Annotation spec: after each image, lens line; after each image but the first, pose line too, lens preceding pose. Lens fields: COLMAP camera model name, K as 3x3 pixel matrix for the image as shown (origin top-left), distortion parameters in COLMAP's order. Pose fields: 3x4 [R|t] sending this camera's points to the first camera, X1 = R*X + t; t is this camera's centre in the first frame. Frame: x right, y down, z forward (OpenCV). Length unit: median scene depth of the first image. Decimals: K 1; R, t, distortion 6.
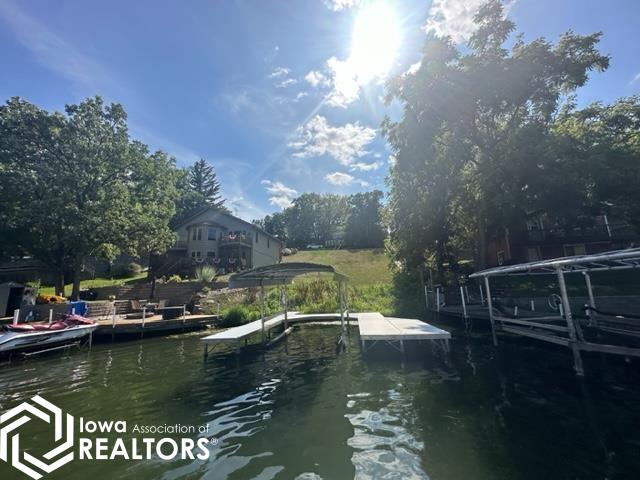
lens RADIAL K [[258.0, 0, 320.0], [0, 258.0, 240.0], [0, 0, 1]] dist [0.007497, 0.000427]
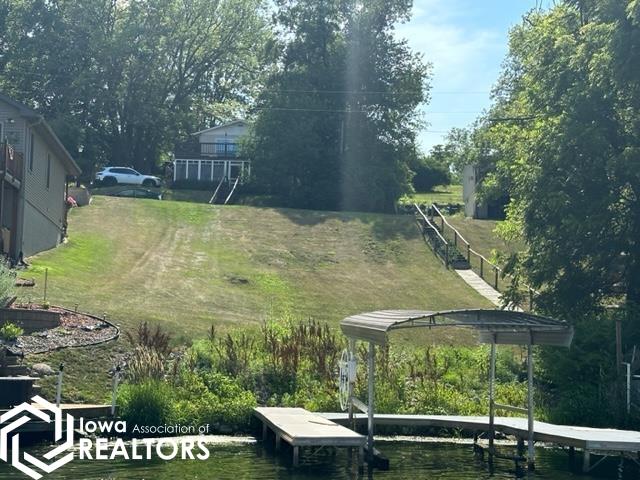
lens RADIAL K [[1148.8, 0, 320.0], [0, 1148.8, 240.0], [0, 0, 1]] dist [0.205570, 0.011722]
pose [[0.964017, 0.089838, 0.250202, -0.262718], [-0.112510, 0.990599, 0.077810, -0.050991], [-0.240860, -0.103161, 0.965062, -0.315763]]
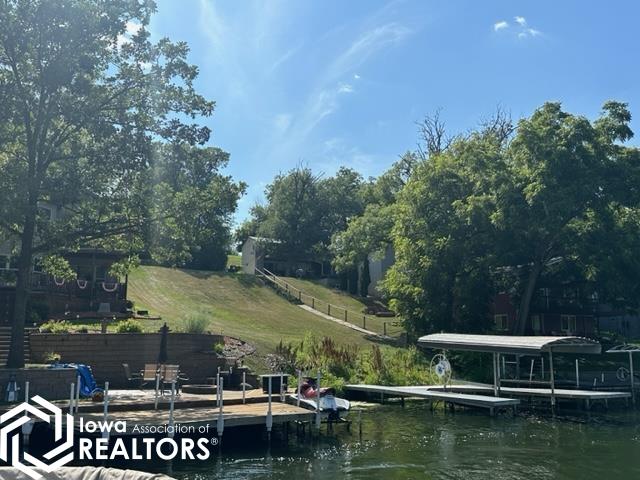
lens RADIAL K [[628.2, 0, 320.0], [0, 628.2, 240.0], [0, 0, 1]] dist [-0.012990, -0.021076]
pose [[0.797115, 0.147919, 0.585430, -0.651065], [-0.153349, 0.987335, -0.040668, -0.013745], [-0.584031, -0.057358, 0.809702, -0.154365]]
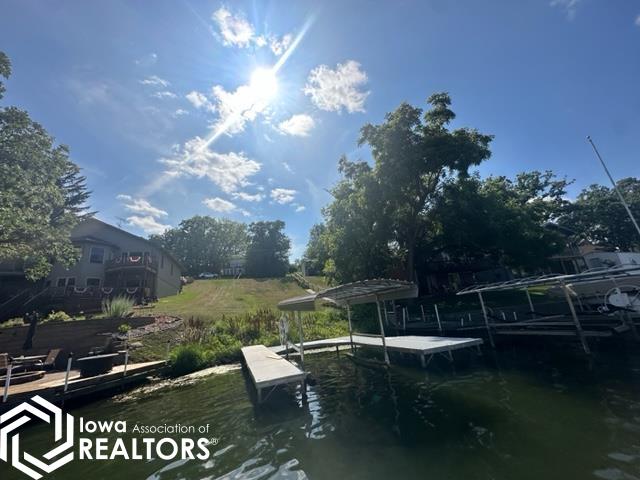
lens RADIAL K [[258.0, 0, 320.0], [0, 258.0, 240.0], [0, 0, 1]] dist [0.007497, 0.000427]
pose [[0.896822, 0.071204, 0.436625, -0.167371], [-0.018909, 0.992230, -0.122972, 0.014376], [-0.441988, 0.102028, 0.891200, 0.047769]]
